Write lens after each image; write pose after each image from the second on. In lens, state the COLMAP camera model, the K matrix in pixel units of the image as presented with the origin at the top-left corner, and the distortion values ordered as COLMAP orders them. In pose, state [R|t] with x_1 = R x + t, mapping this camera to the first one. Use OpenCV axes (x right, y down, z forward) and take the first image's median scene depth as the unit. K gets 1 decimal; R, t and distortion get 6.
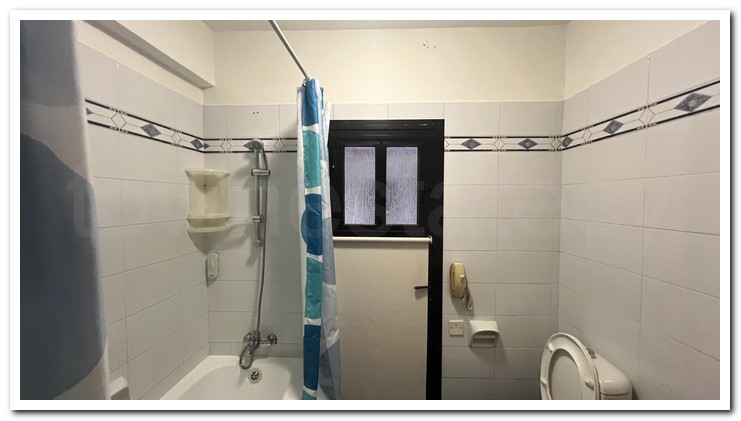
lens RADIAL K [[278.9, 0, 370.5], [0, 278.9, 210.5], [0, 0, 1]] dist [-0.001672, 0.000168]
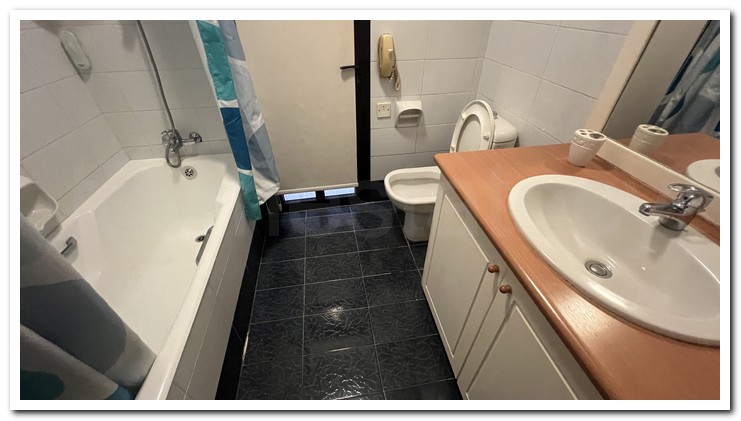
lens RADIAL K [[278.9, 0, 370.5], [0, 278.9, 210.5], [0, 0, 1]] dist [-0.001672, 0.000168]
pose [[0.978078, -0.126860, 0.165133, 0.044400], [0.008345, 0.816249, 0.577640, 0.132264], [-0.208069, -0.563599, 0.799414, -0.020911]]
